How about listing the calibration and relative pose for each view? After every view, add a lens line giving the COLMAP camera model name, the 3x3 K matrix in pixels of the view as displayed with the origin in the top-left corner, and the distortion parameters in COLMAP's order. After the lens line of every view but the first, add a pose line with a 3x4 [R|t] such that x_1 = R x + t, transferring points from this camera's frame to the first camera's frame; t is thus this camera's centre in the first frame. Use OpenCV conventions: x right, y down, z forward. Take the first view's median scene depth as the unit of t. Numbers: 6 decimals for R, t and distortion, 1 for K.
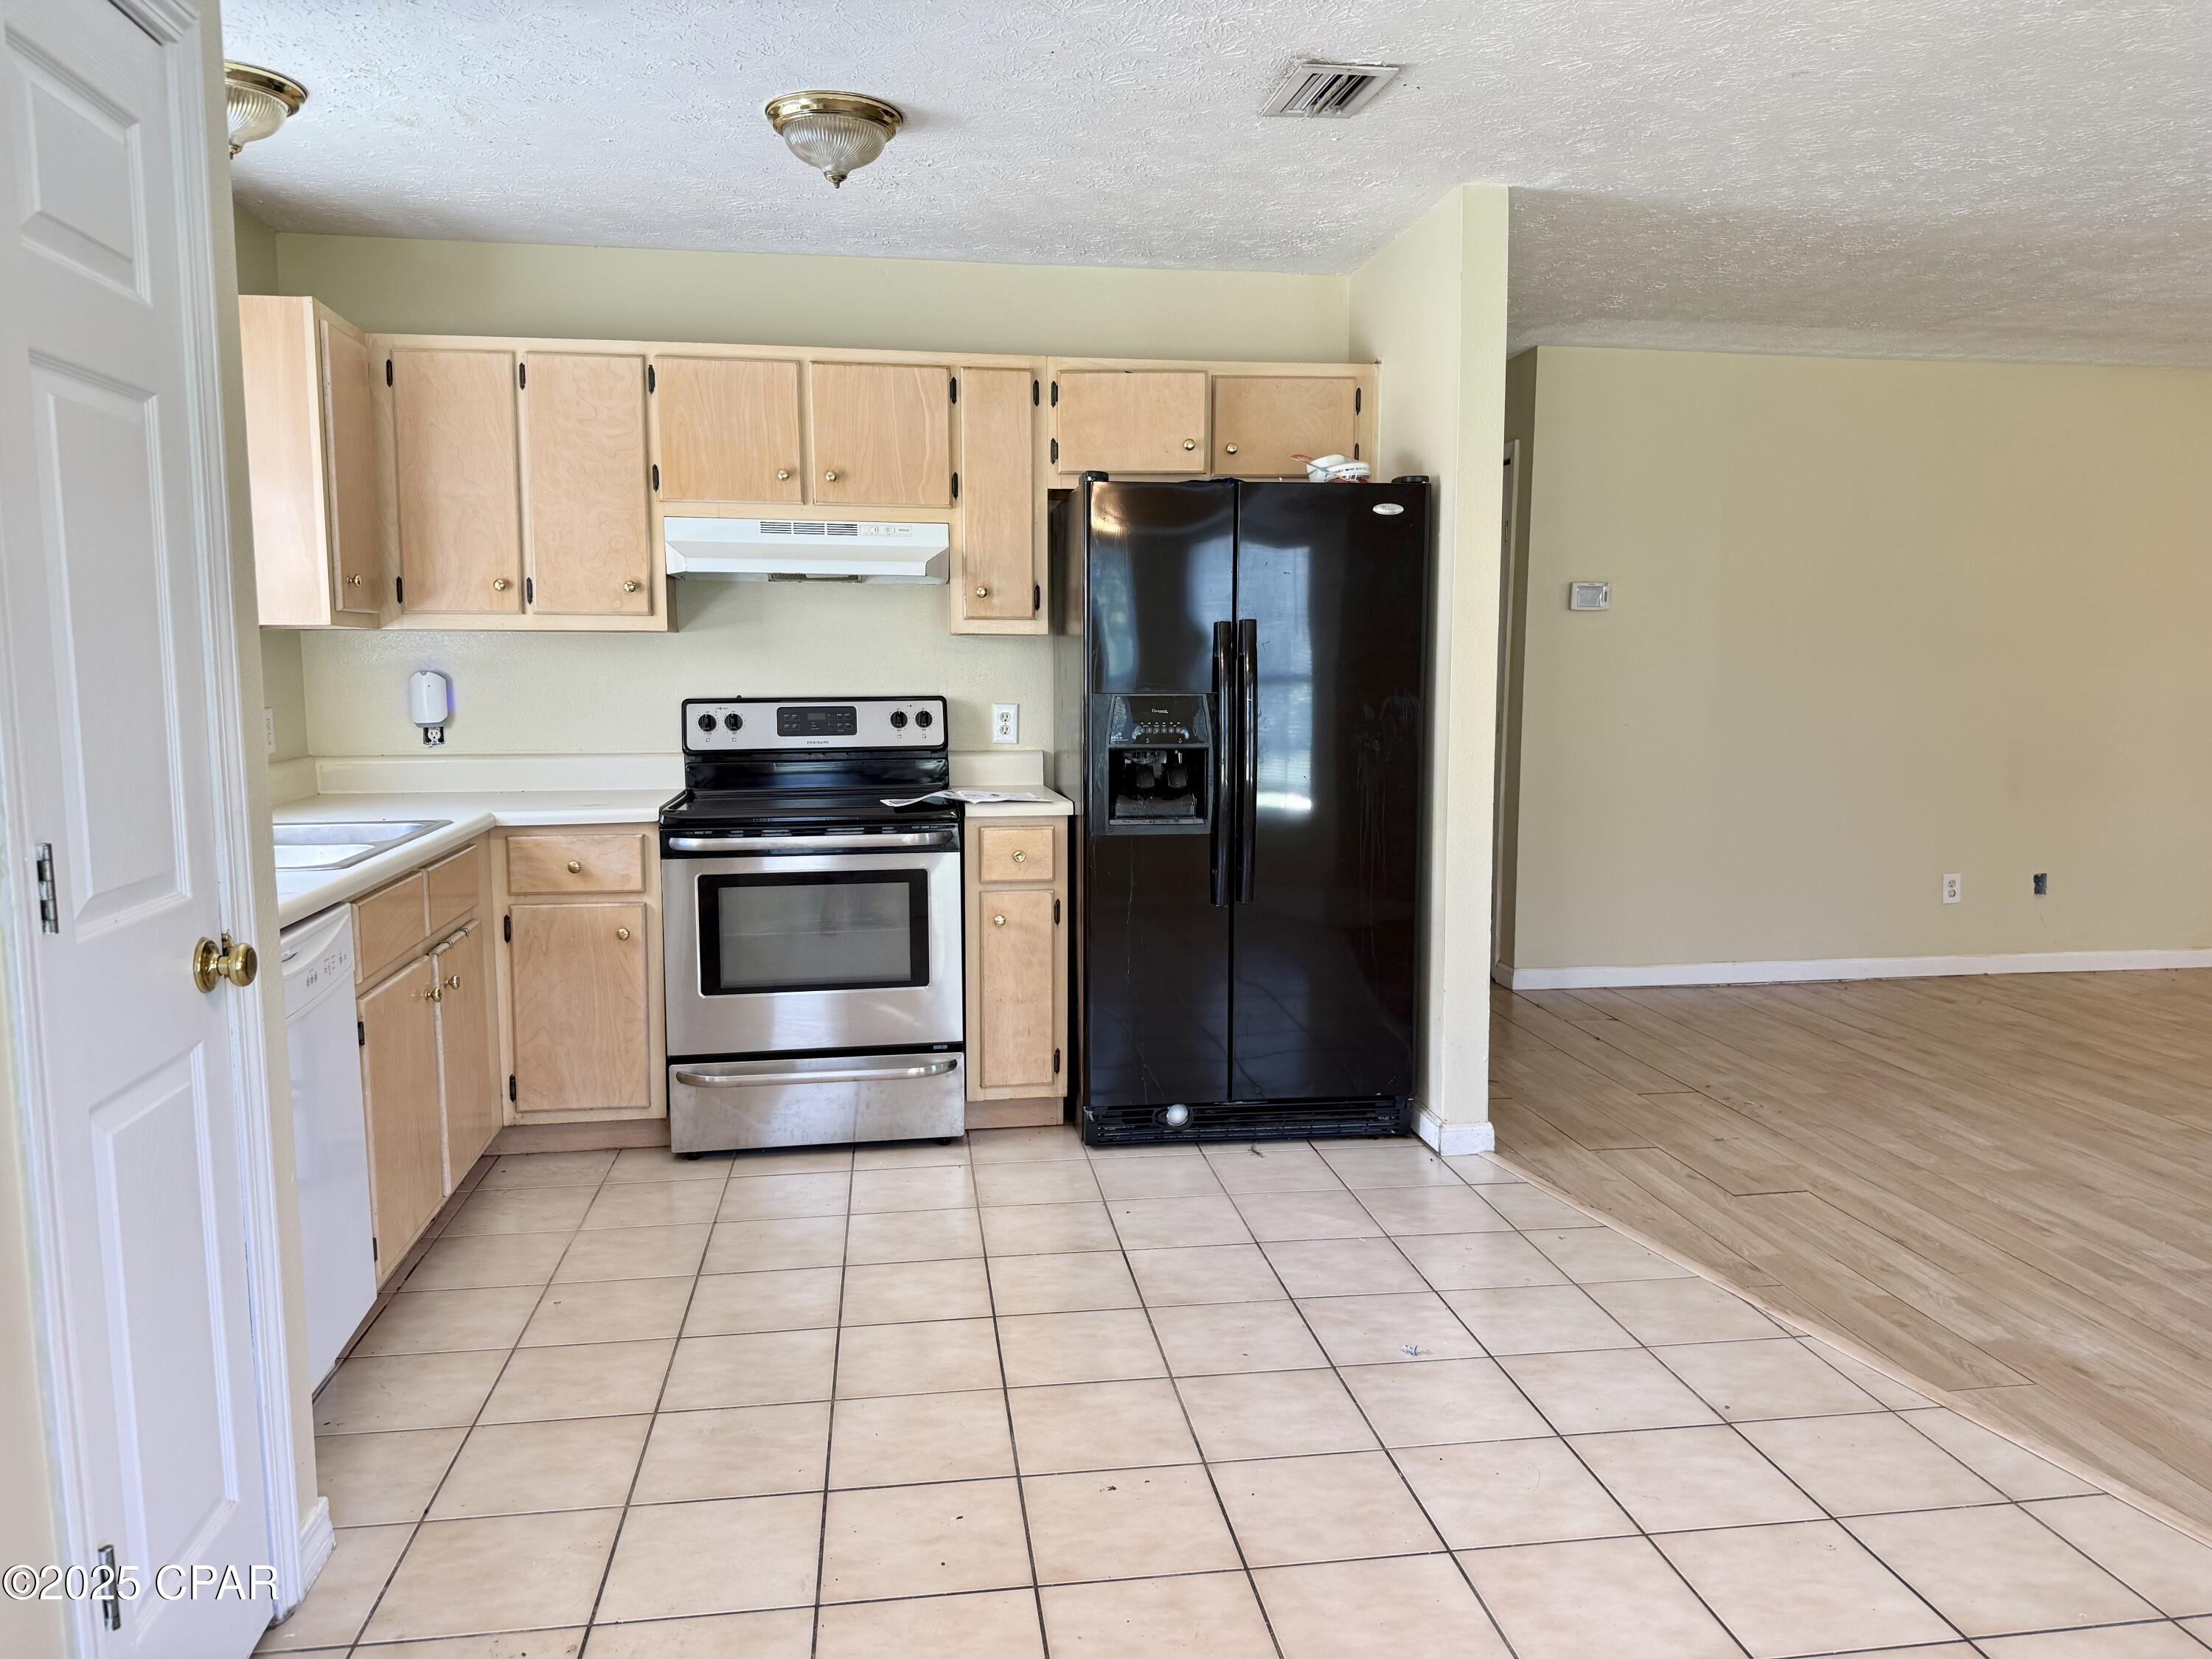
lens RADIAL K [[1548.1, 0, 1103.4], [0, 1548.1, 834.4], [0, 0, 1]] dist [0.066930, -0.092471]
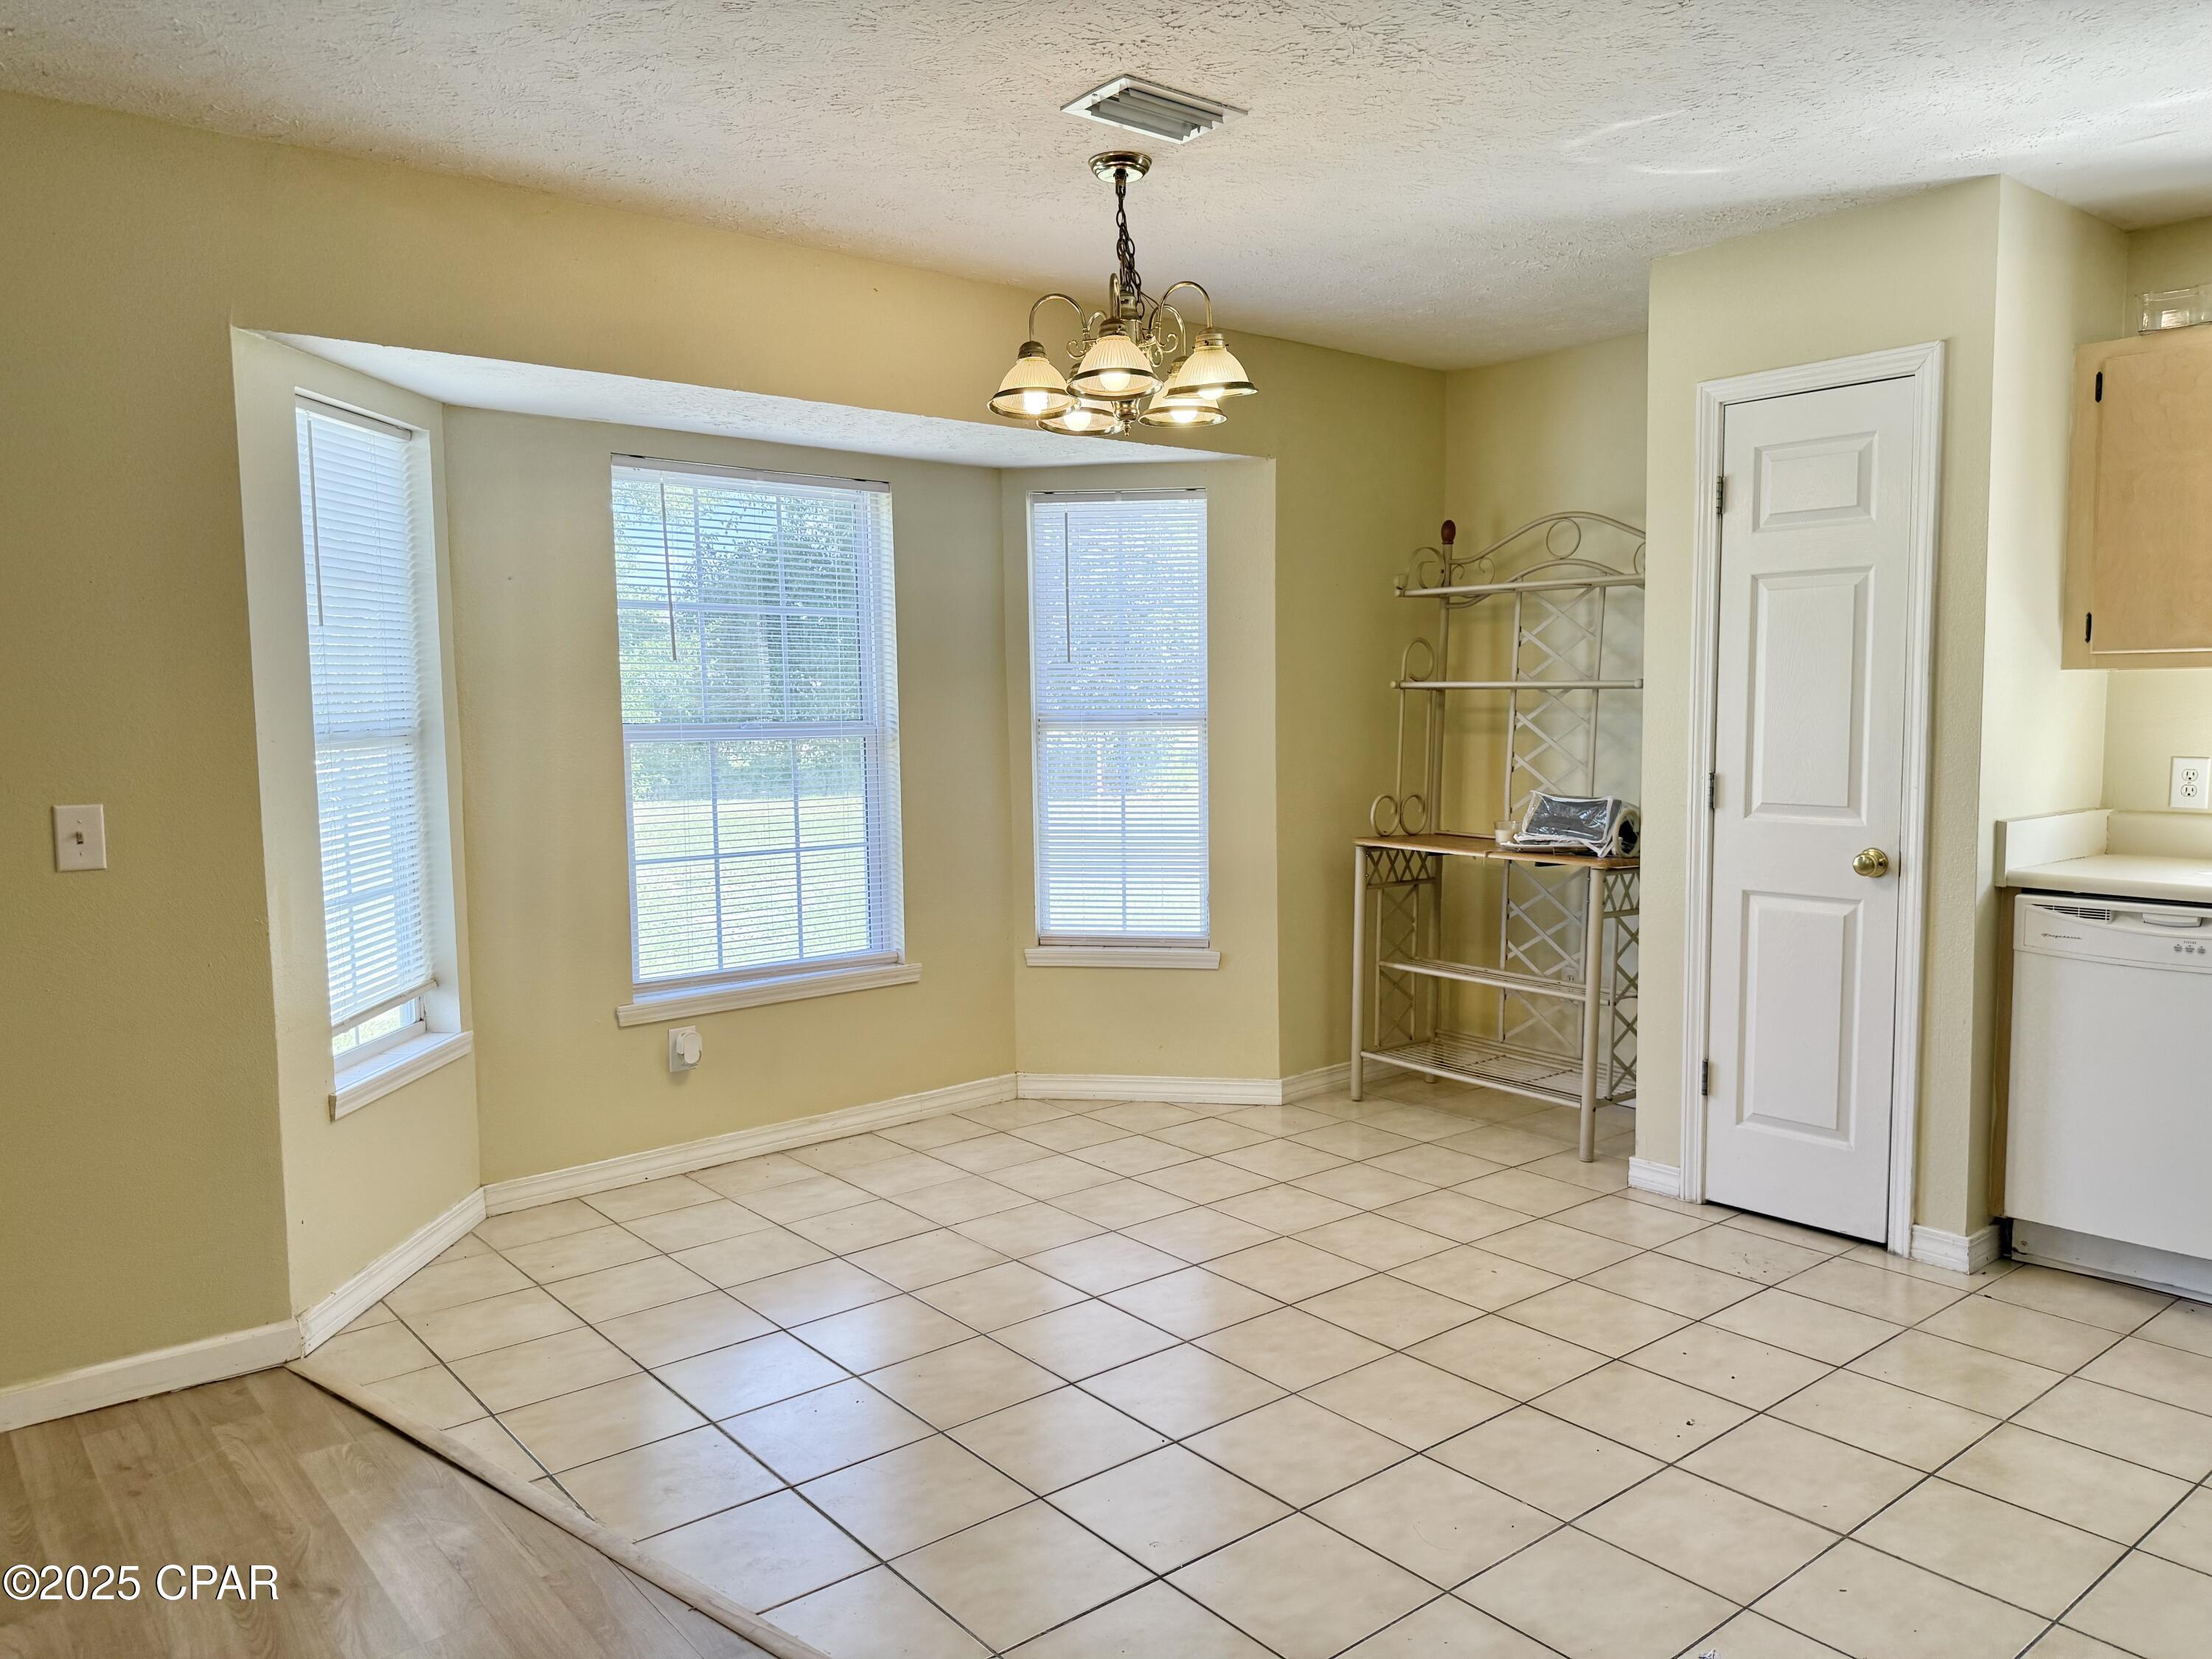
lens RADIAL K [[1548.1, 0, 1092.7], [0, 1548.1, 839.1], [0, 0, 1]] dist [0.066930, -0.092471]
pose [[-0.856567, 0.057851, -0.512783, 0.580865], [-0.047709, 0.980562, 0.190319, -0.124734], [0.513826, 0.187485, -0.837157, 1.013210]]
